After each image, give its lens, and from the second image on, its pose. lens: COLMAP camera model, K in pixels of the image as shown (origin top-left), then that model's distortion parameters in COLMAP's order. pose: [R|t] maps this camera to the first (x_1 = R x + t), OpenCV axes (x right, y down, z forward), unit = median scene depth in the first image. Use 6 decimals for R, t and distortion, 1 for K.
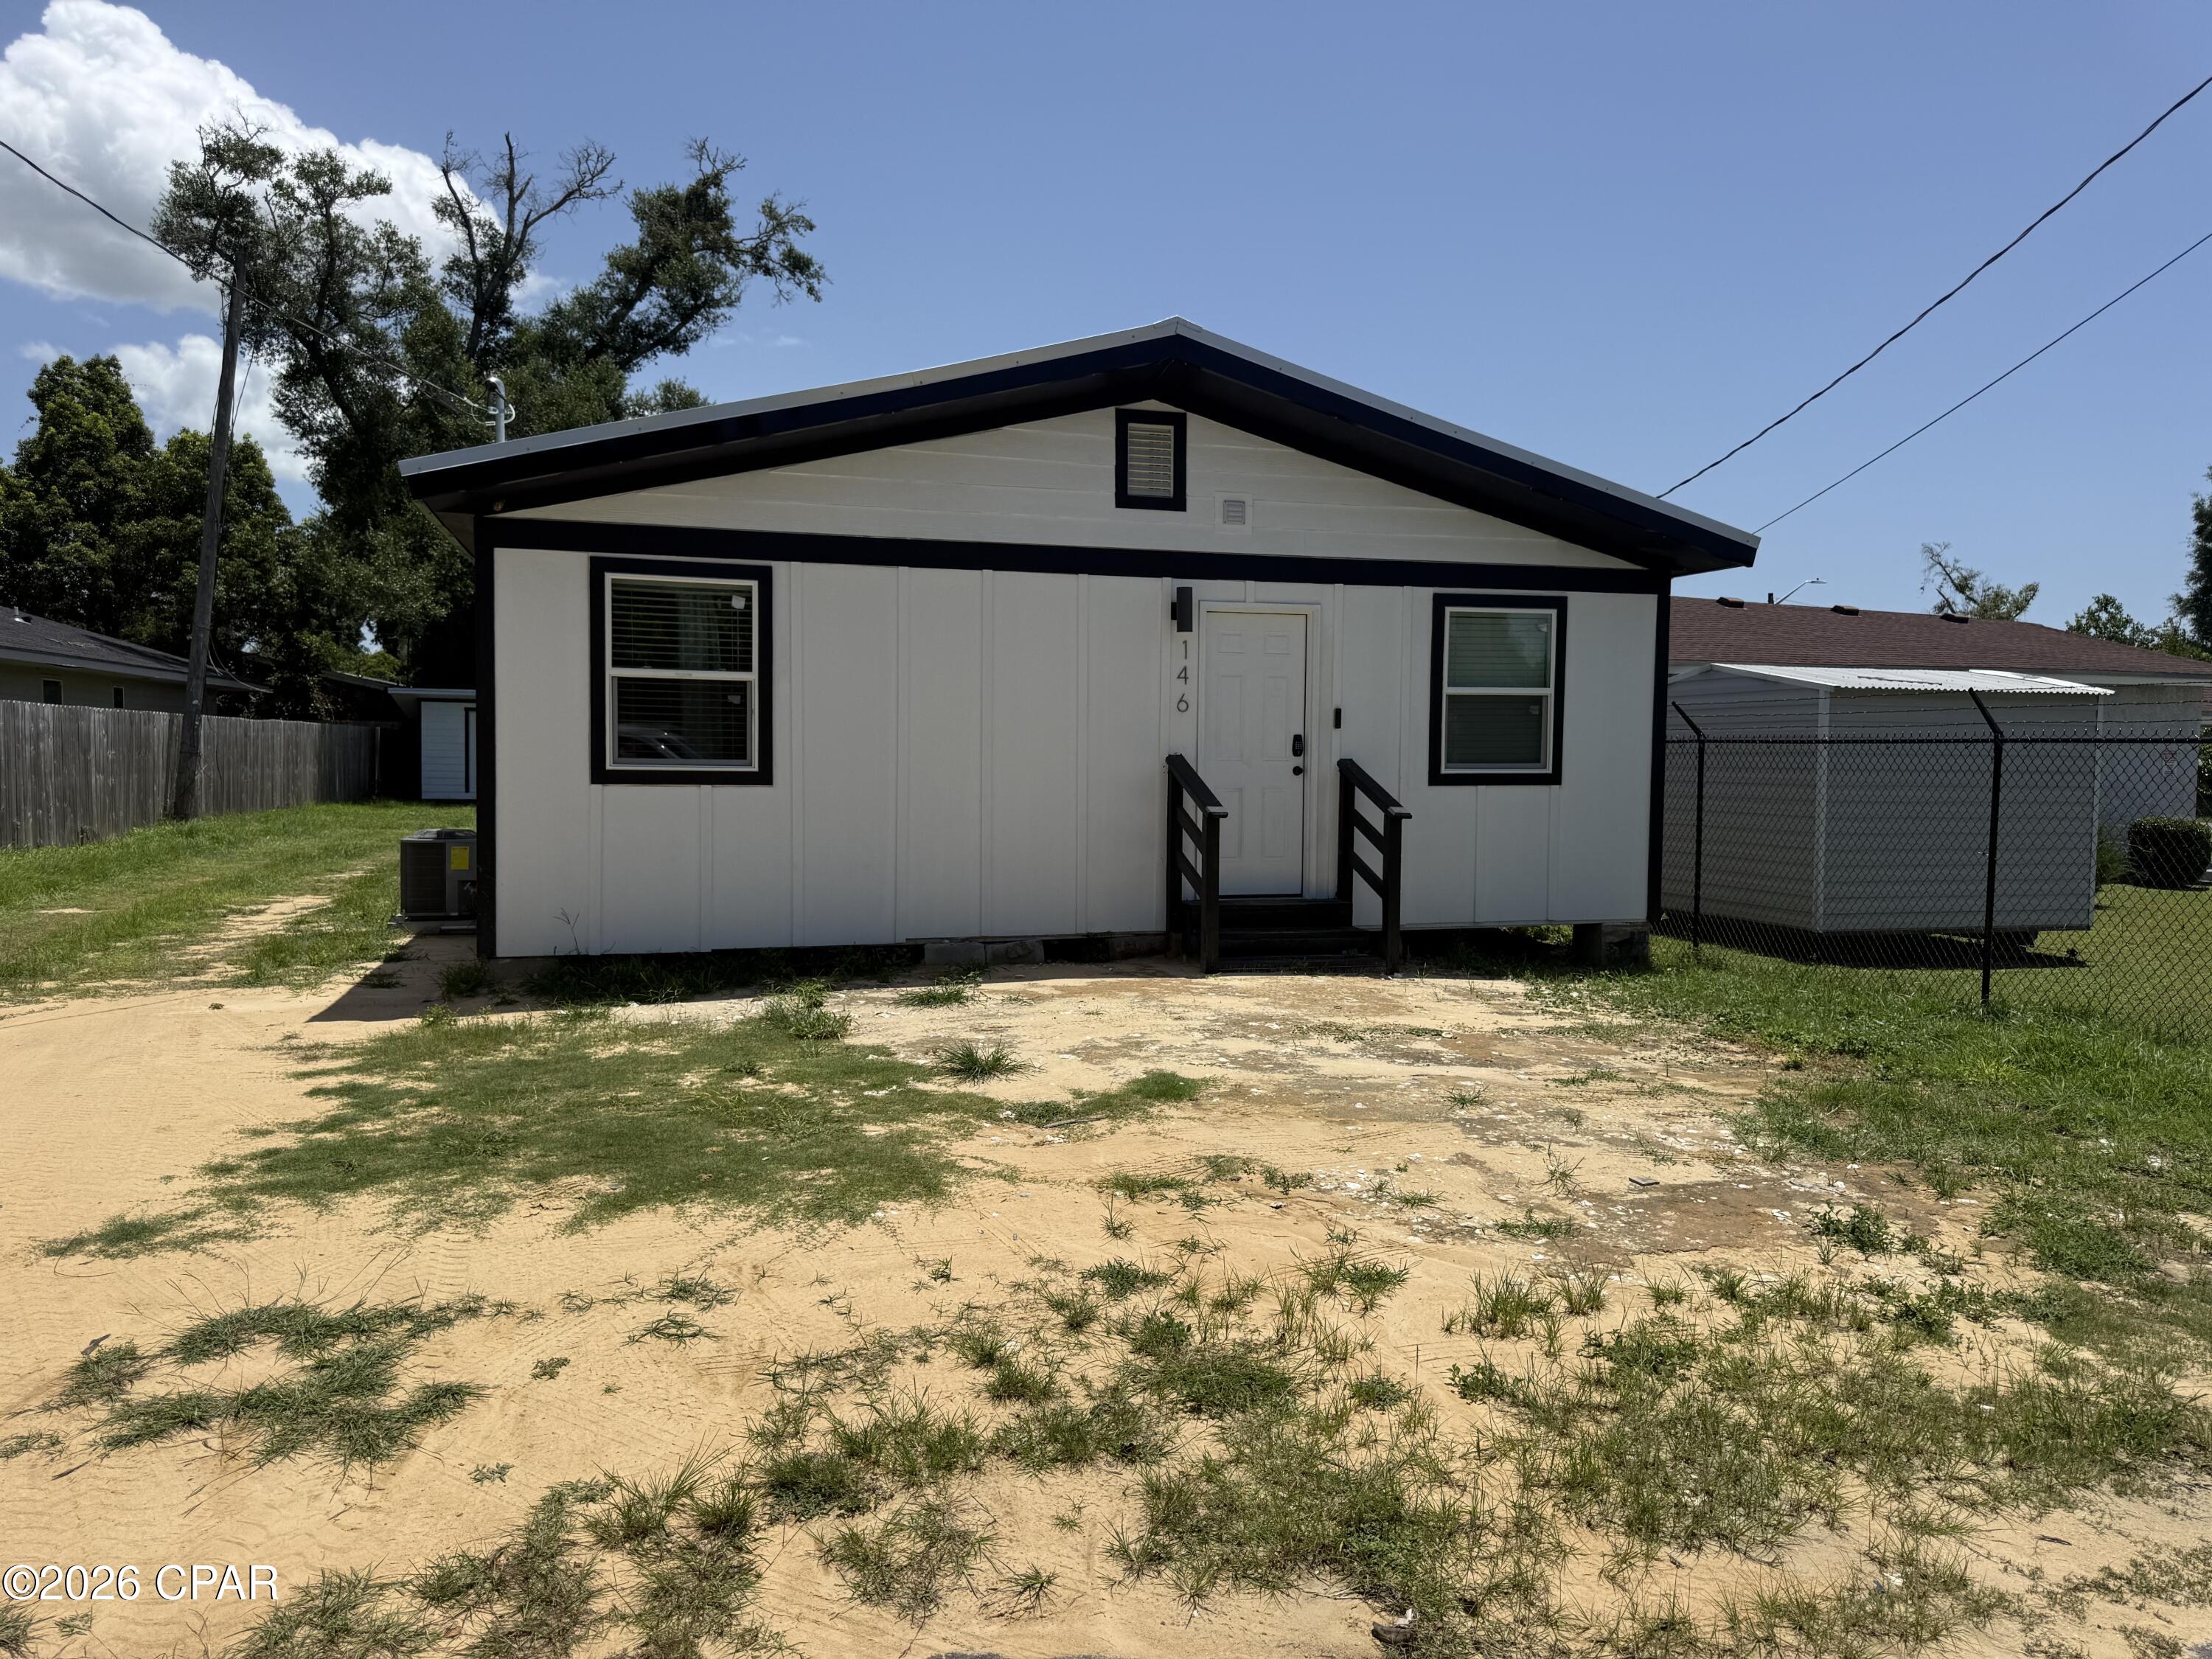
lens RADIAL K [[1556.6, 0, 1106.0], [0, 1556.6, 829.5], [0, 0, 1]] dist [0.156773, -0.366151]
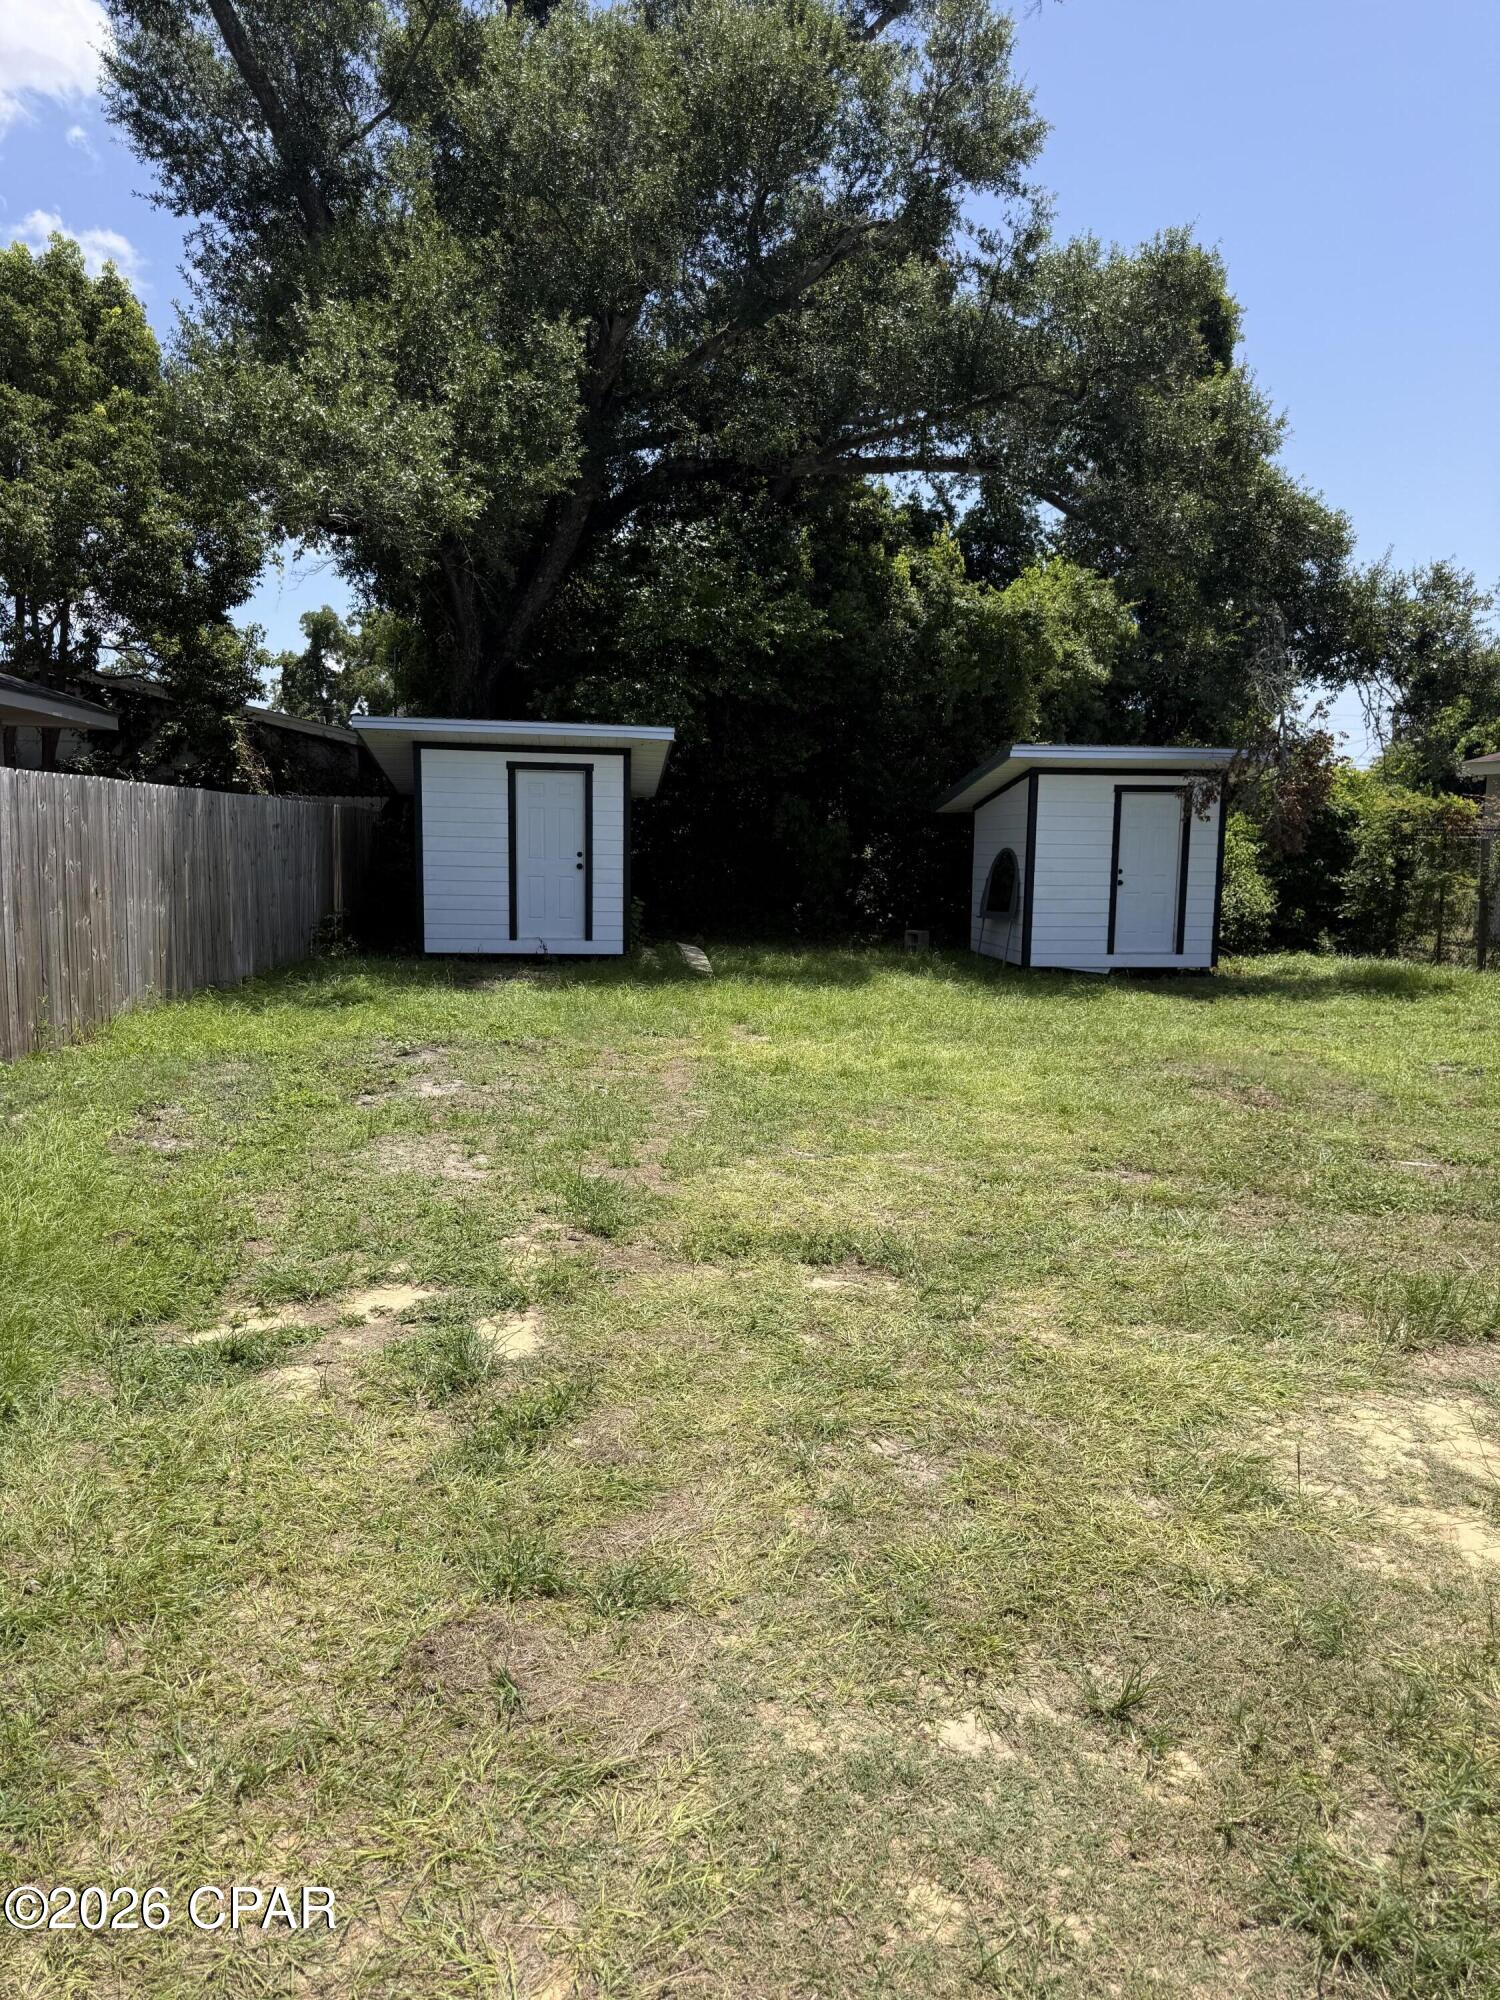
lens RADIAL K [[1407.5, 0, 750.0], [0, 1407.5, 1000.0], [0, 0, 1]] dist [0.156773, -0.366151]
pose [[0.984485, 0.021502, -0.174144, -0.274401], [-0.010471, 0.997894, 0.064012, -0.035911], [0.175154, -0.061195, 0.982637, 0.627428]]
